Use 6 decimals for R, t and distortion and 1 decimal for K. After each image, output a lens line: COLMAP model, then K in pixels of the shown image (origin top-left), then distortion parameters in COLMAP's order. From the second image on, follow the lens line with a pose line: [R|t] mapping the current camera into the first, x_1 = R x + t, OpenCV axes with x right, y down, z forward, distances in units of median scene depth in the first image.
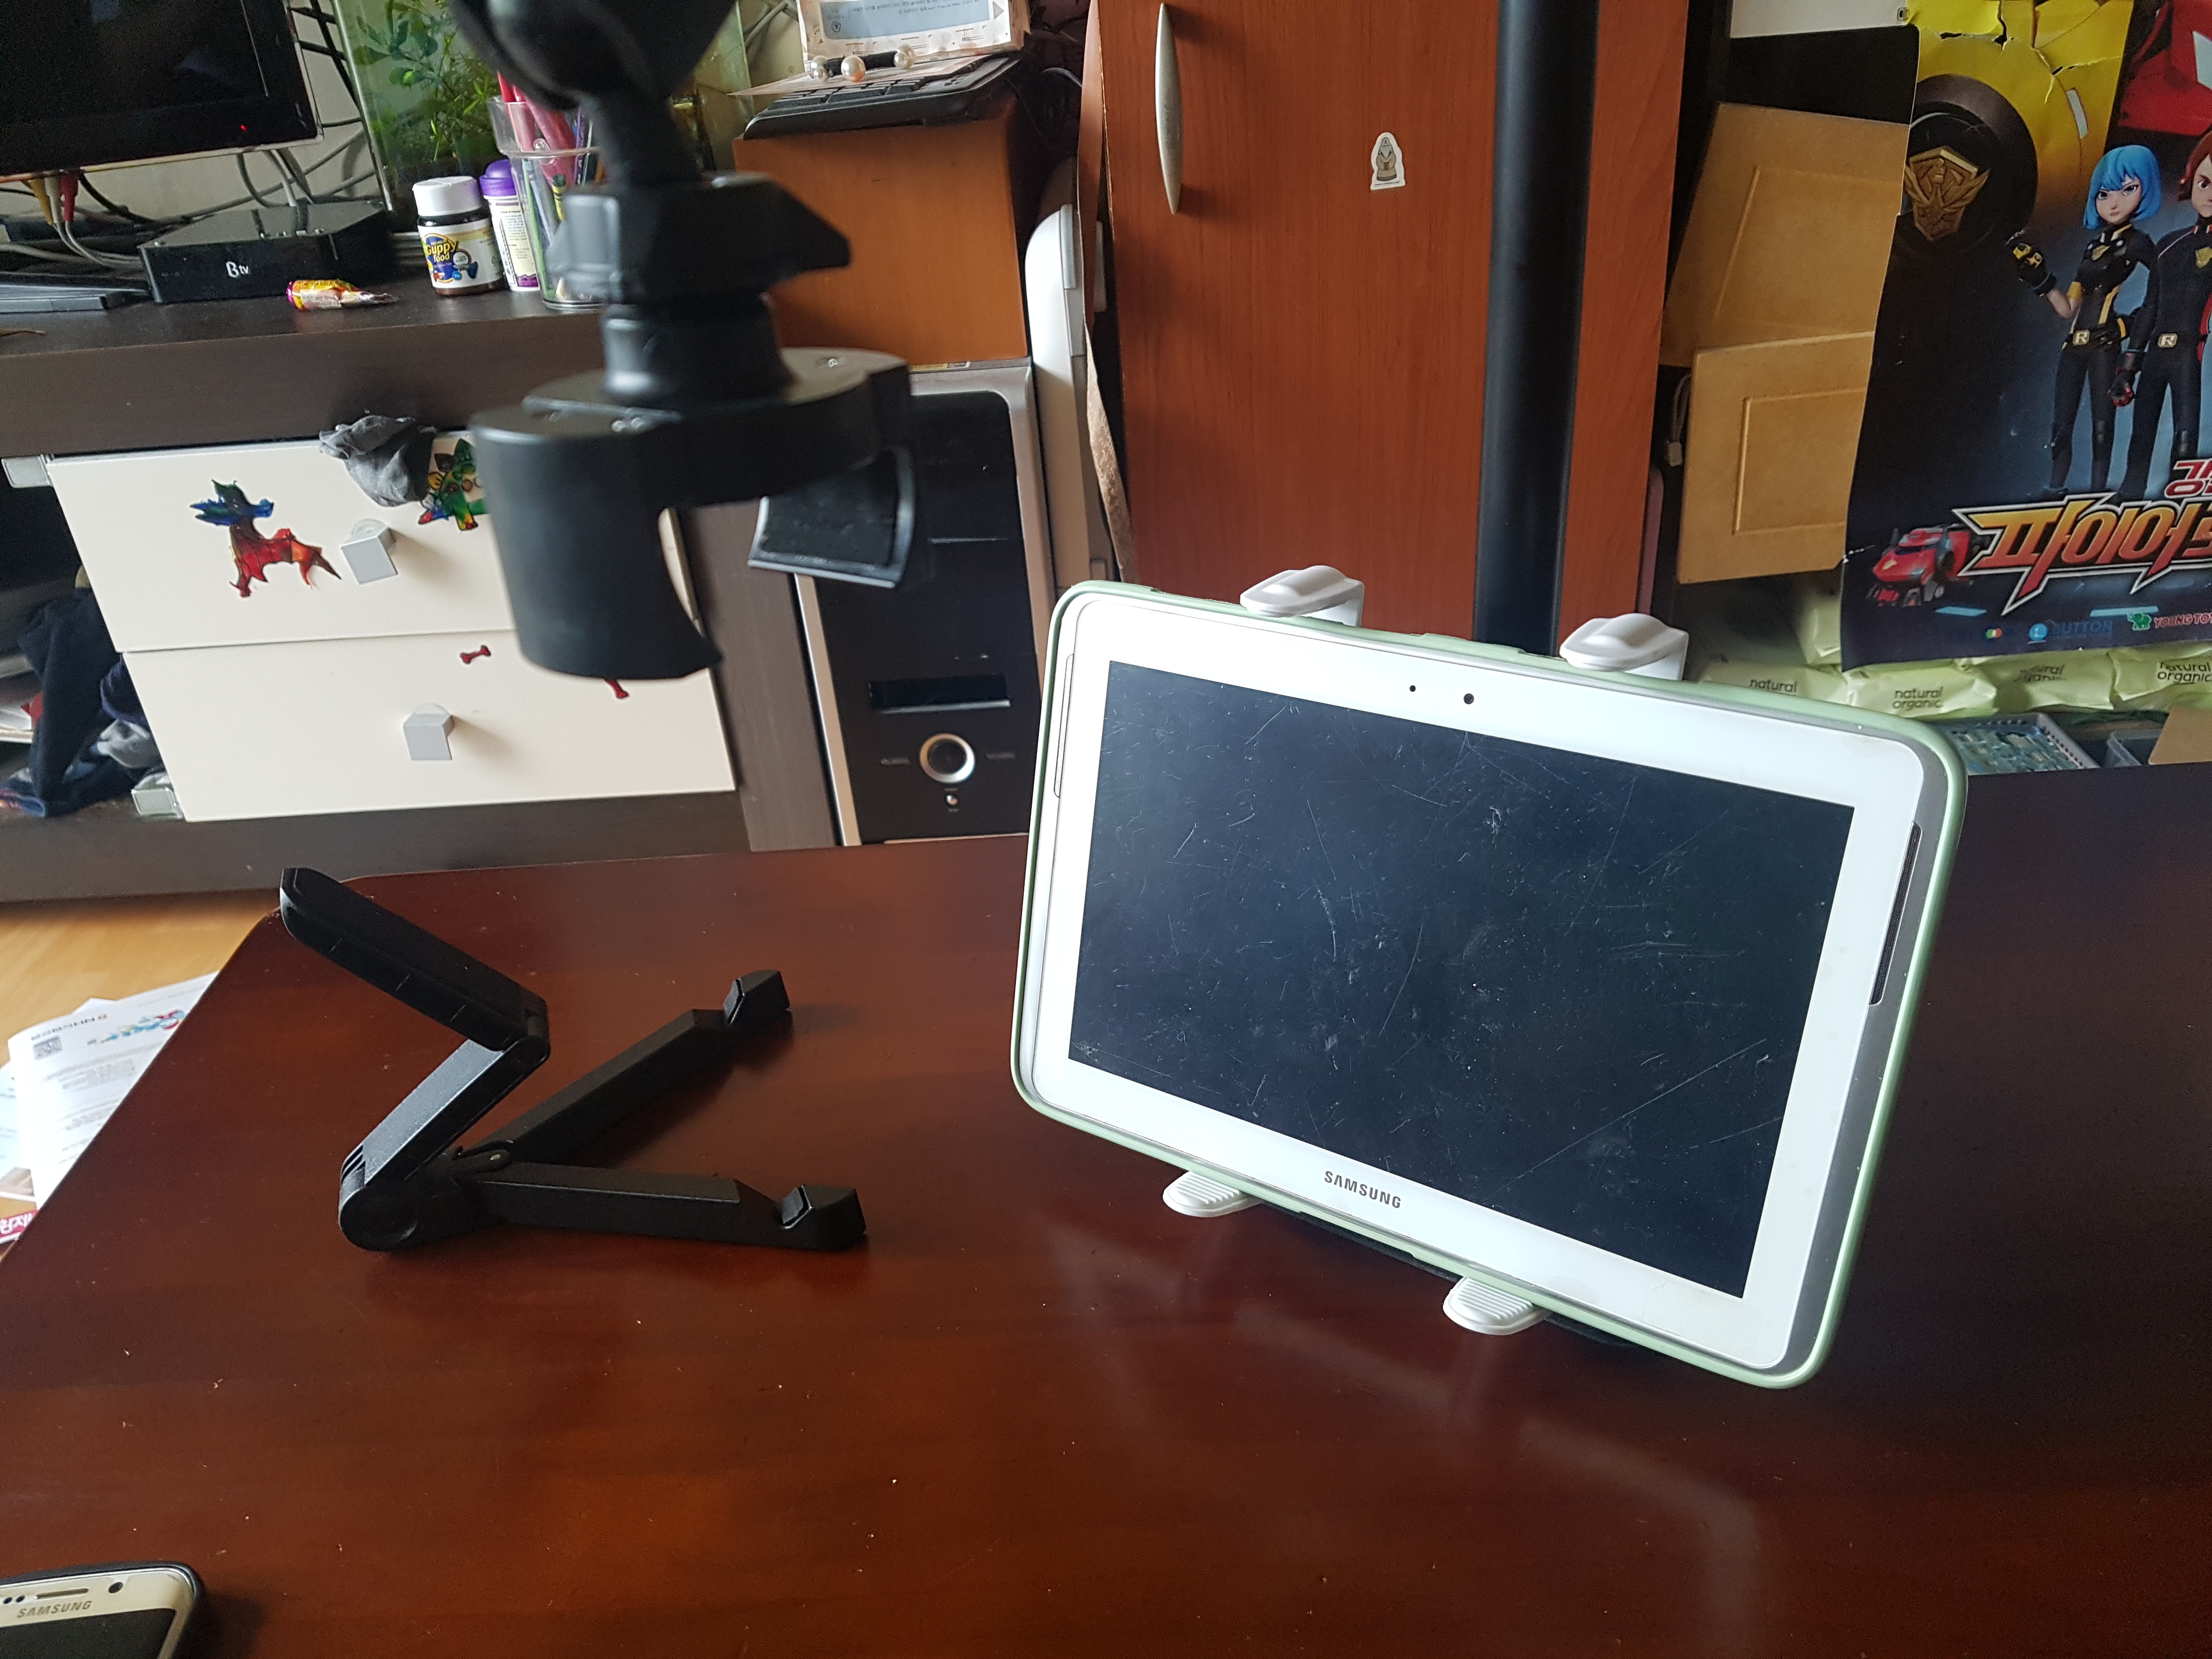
lens RADIAL K [[1663.6, 0, 1094.4], [0, 1663.6, 792.8], [0, 0, 1]] dist [0.047366, -0.003087]
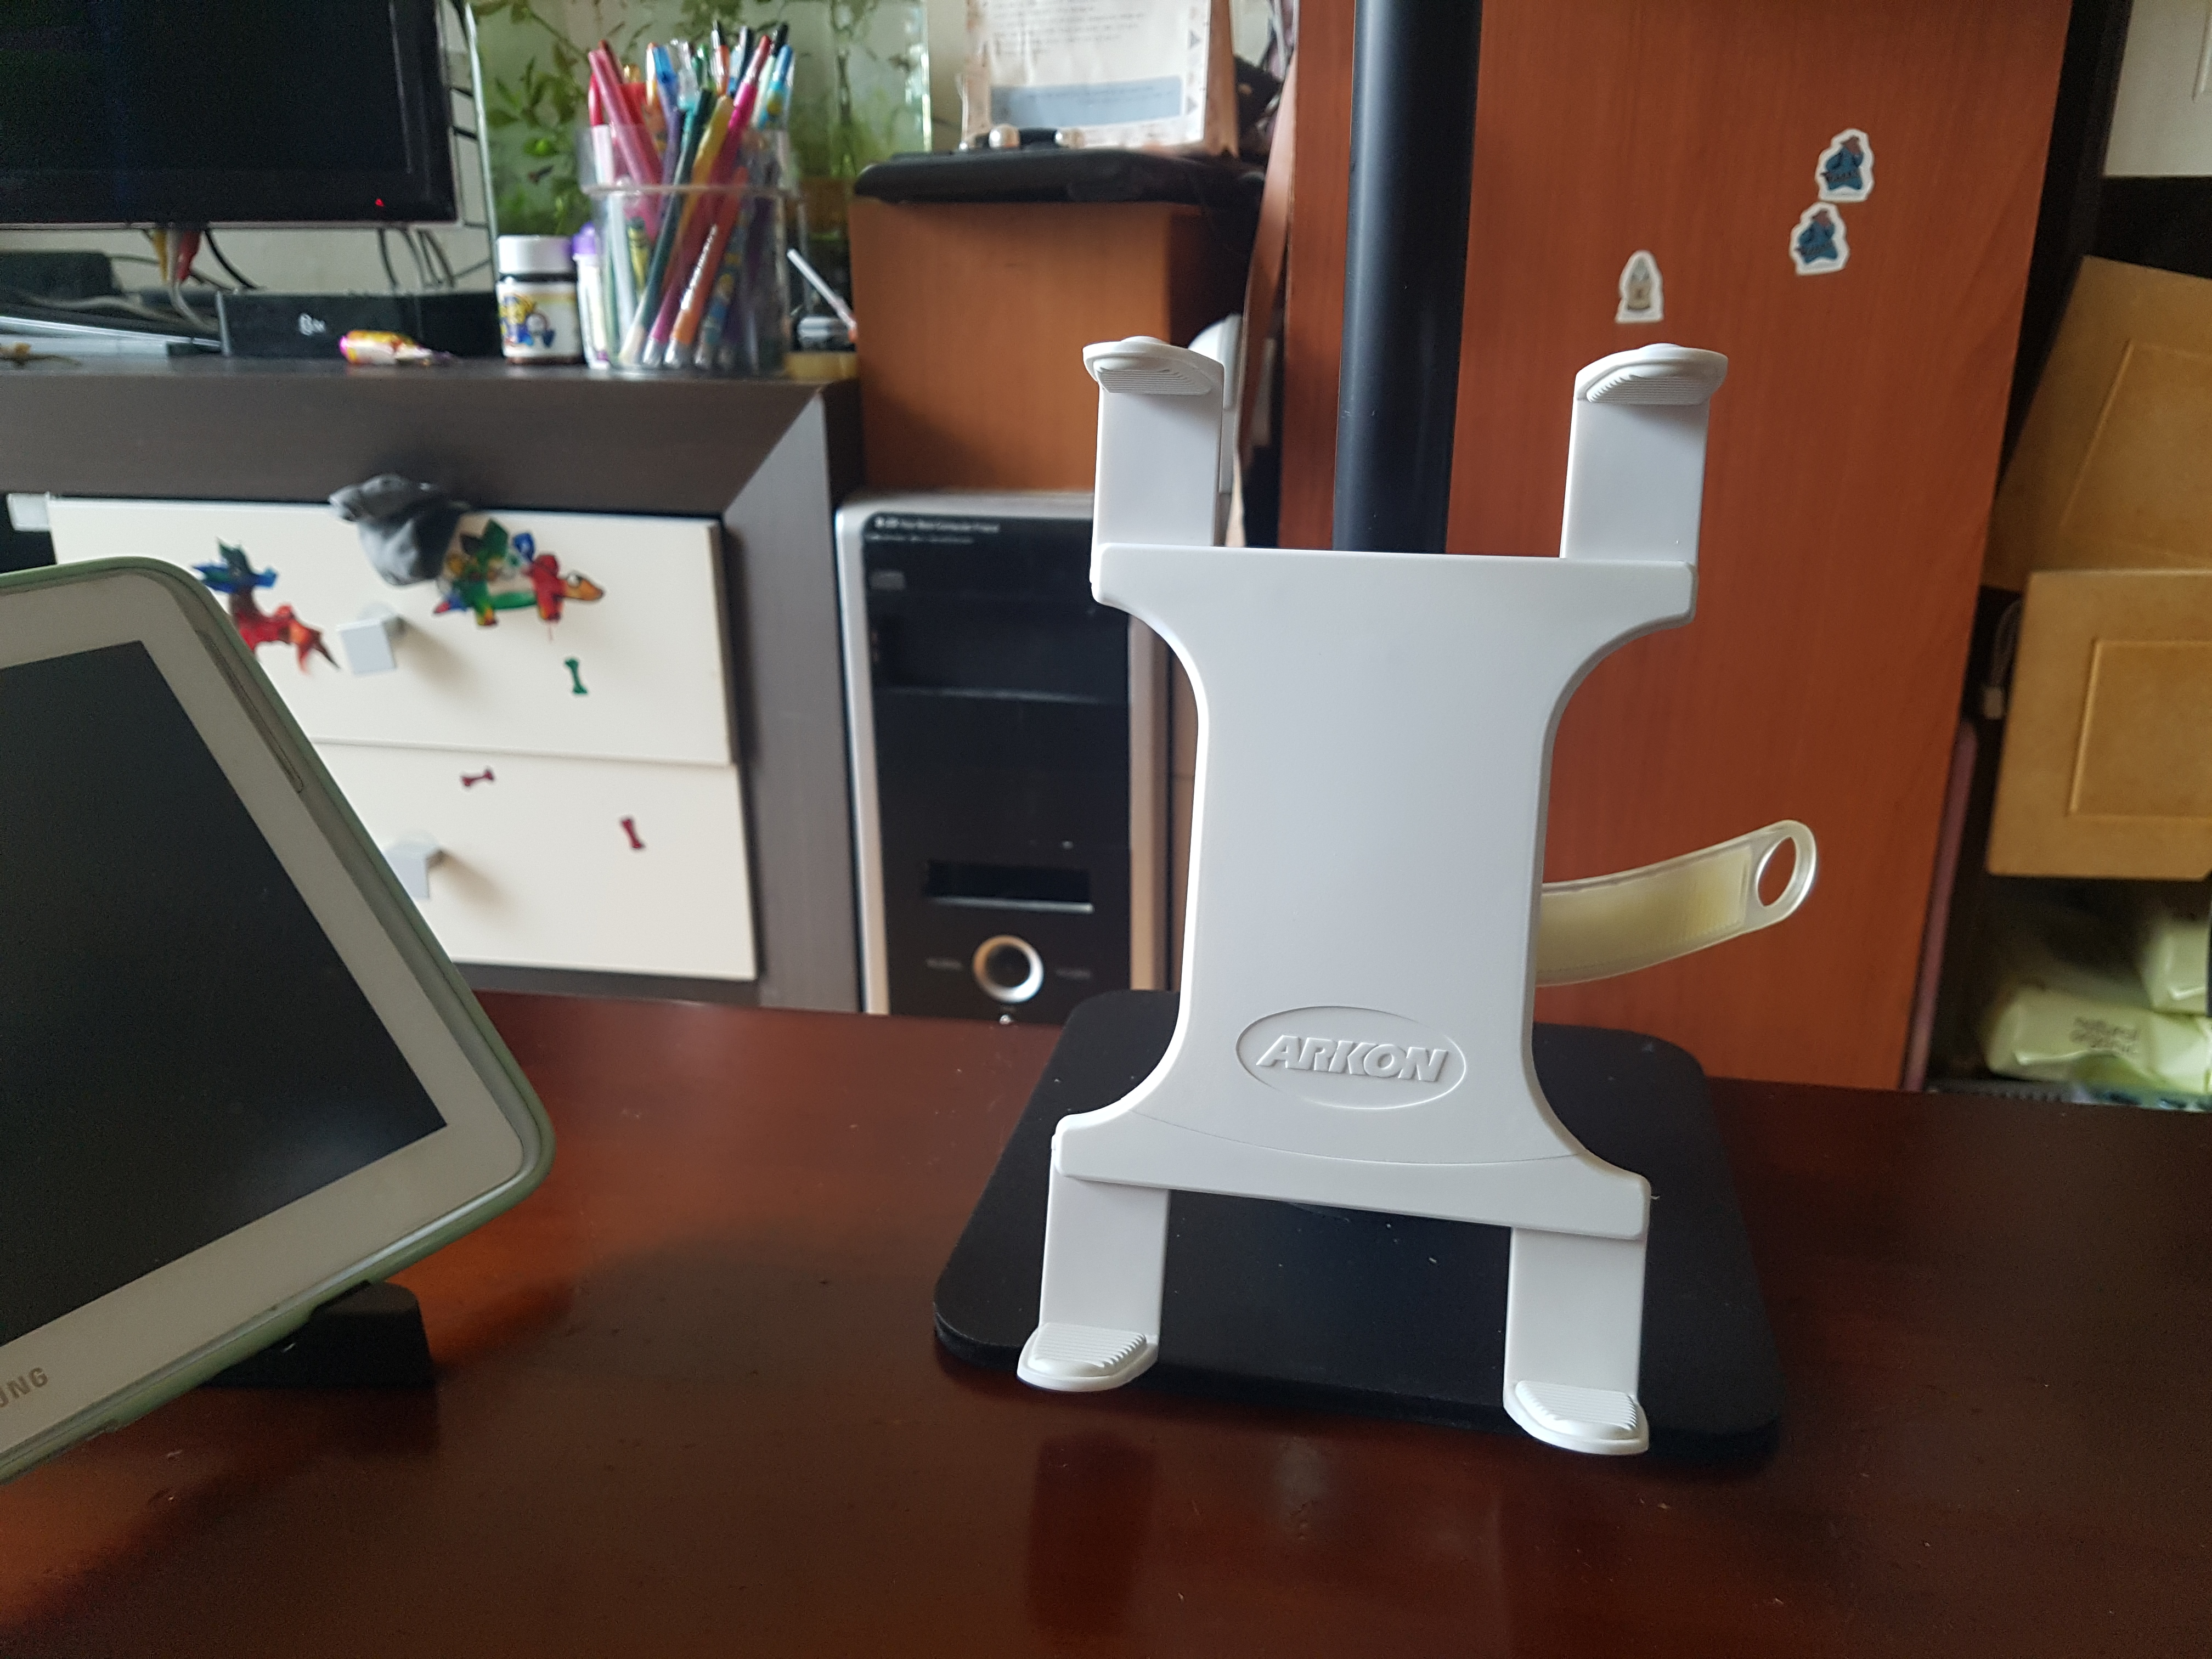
lens RADIAL K [[1665.4, 0, 1138.3], [0, 1665.4, 821.7], [0, 0, 1]] dist [0.142866, -0.197424]
pose [[0.986236, 0.119647, -0.114122, 0.057578], [-0.135995, 0.979550, -0.148280, 0.020640], [0.094047, 0.161759, 0.982339, 0.212928]]
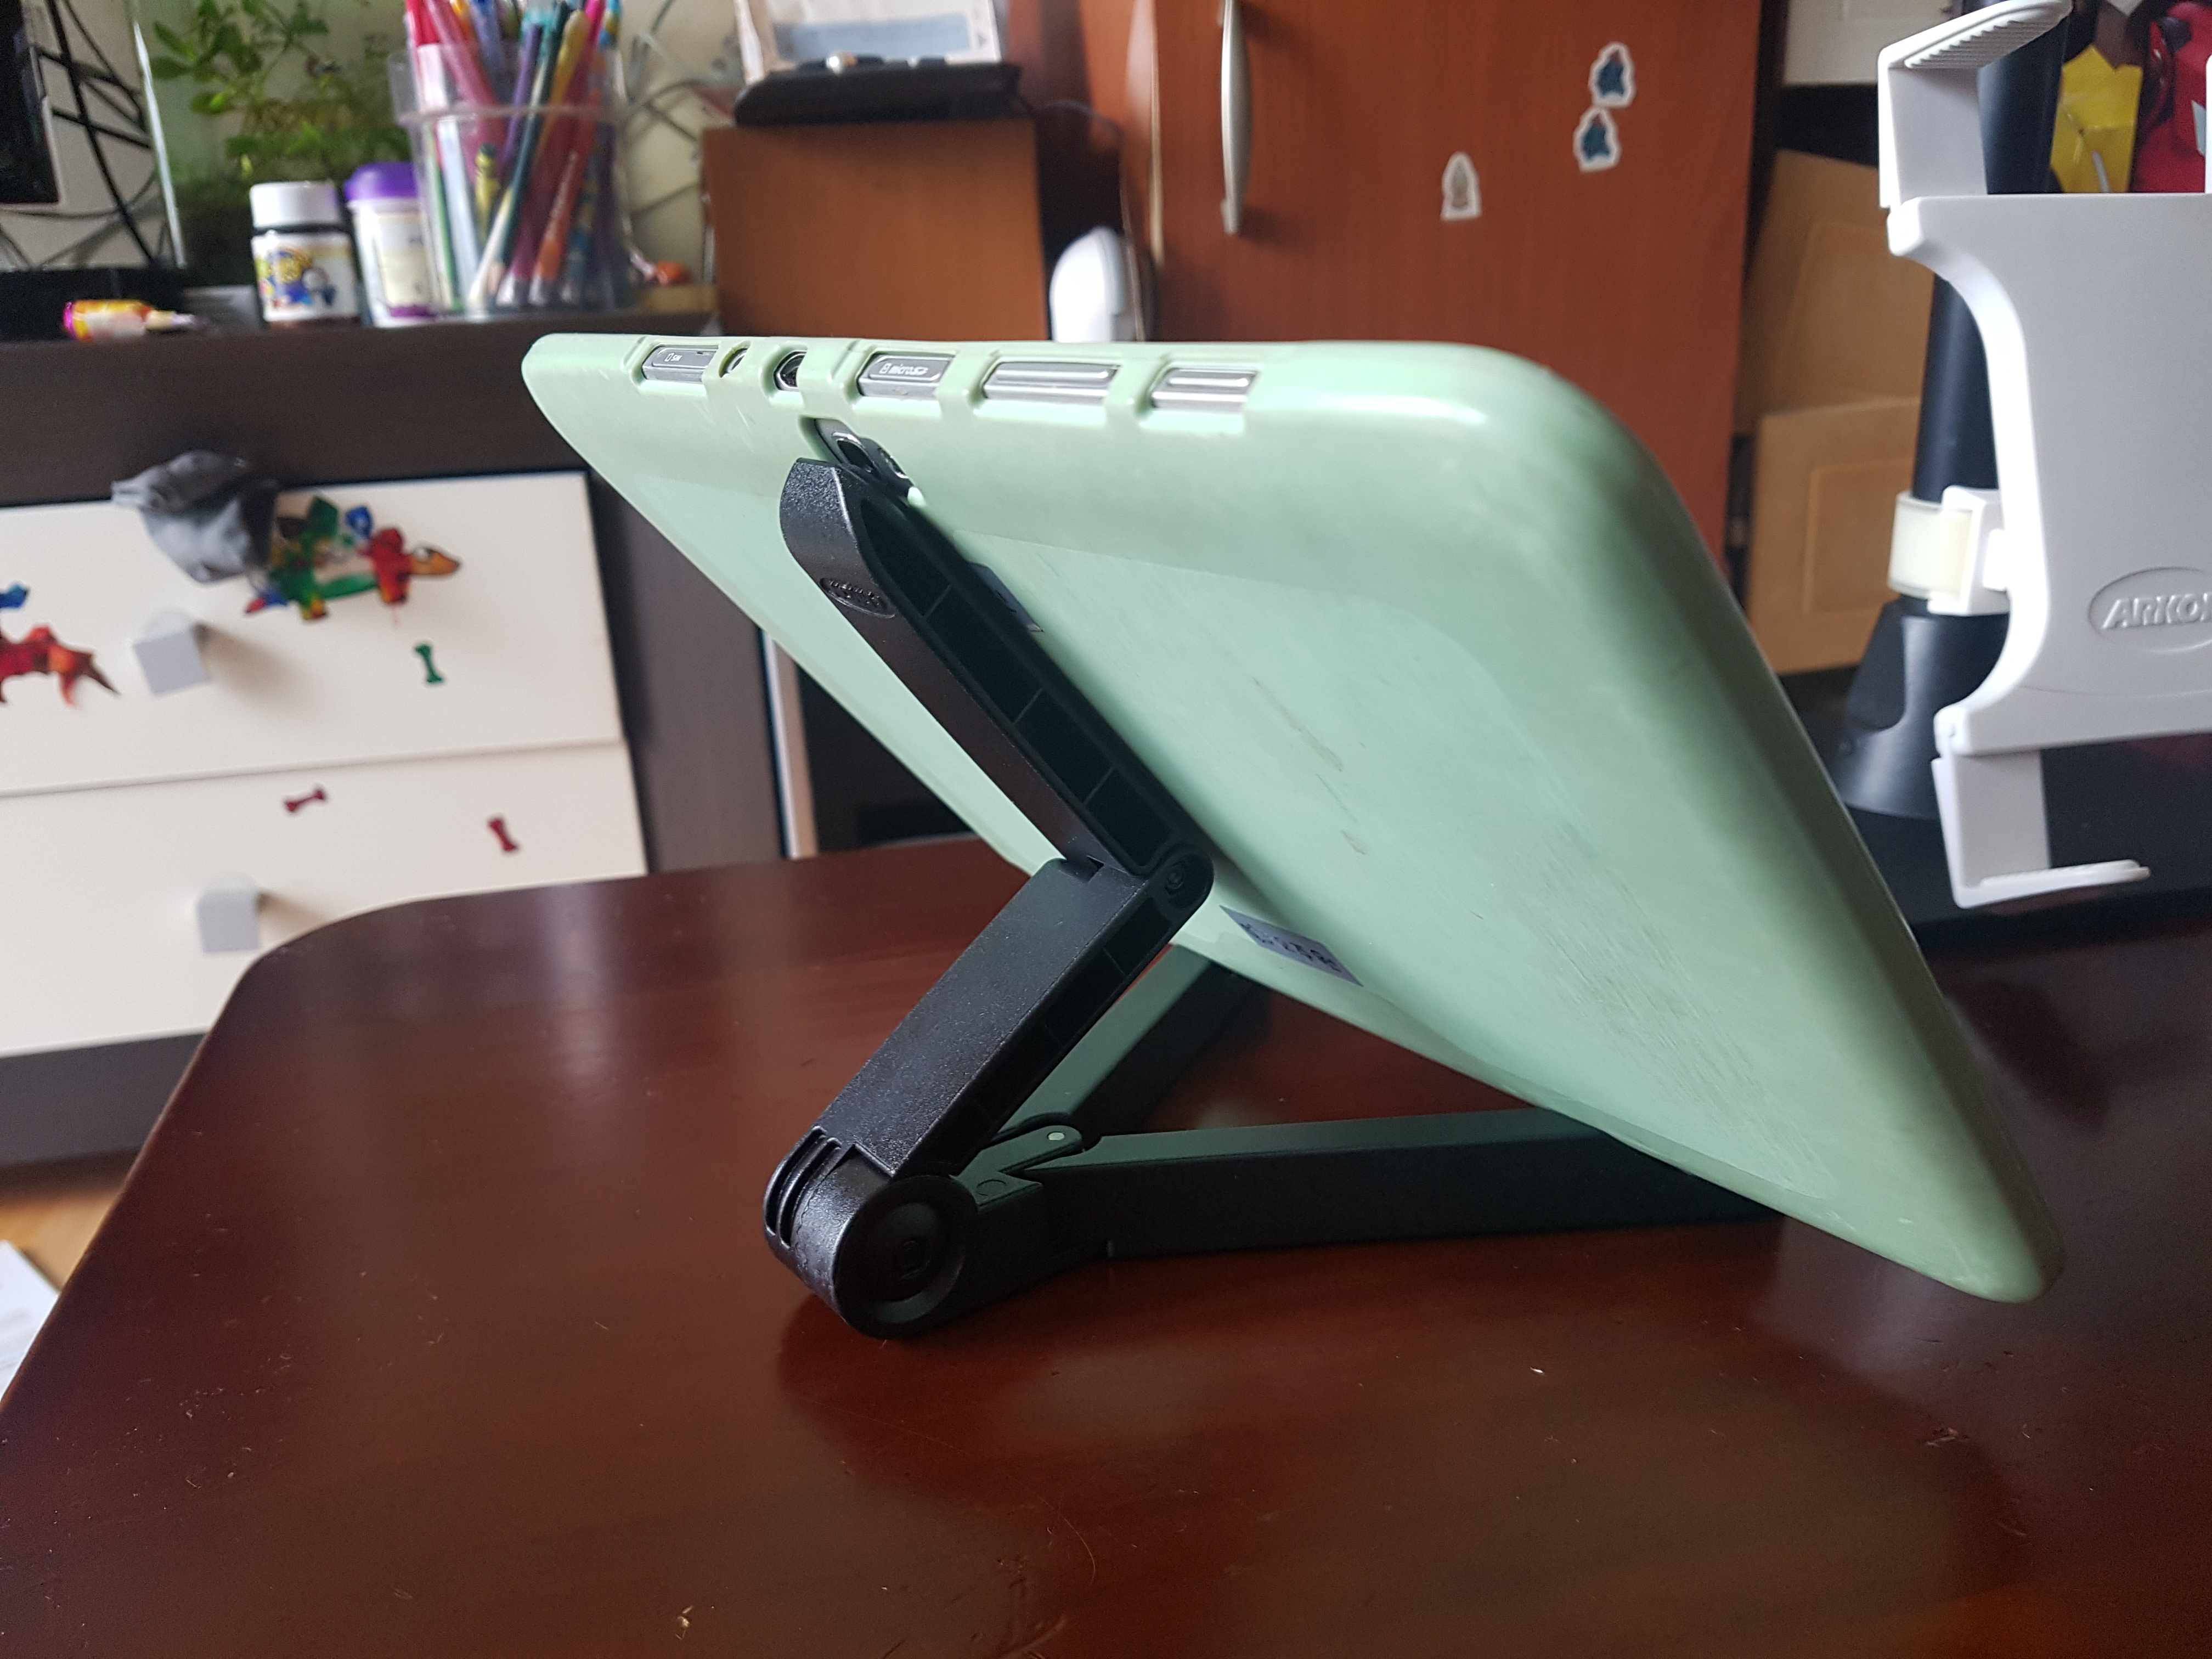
lens RADIAL K [[1700.6, 0, 1106.0], [0, 1700.6, 829.5], [0, 0, 1]] dist [0.002084, -0.004199]
pose [[0.972391, -0.039263, 0.230032, -0.213275], [0.082280, 0.980123, -0.180522, 0.097665], [-0.218372, 0.194465, 0.956293, 0.228178]]
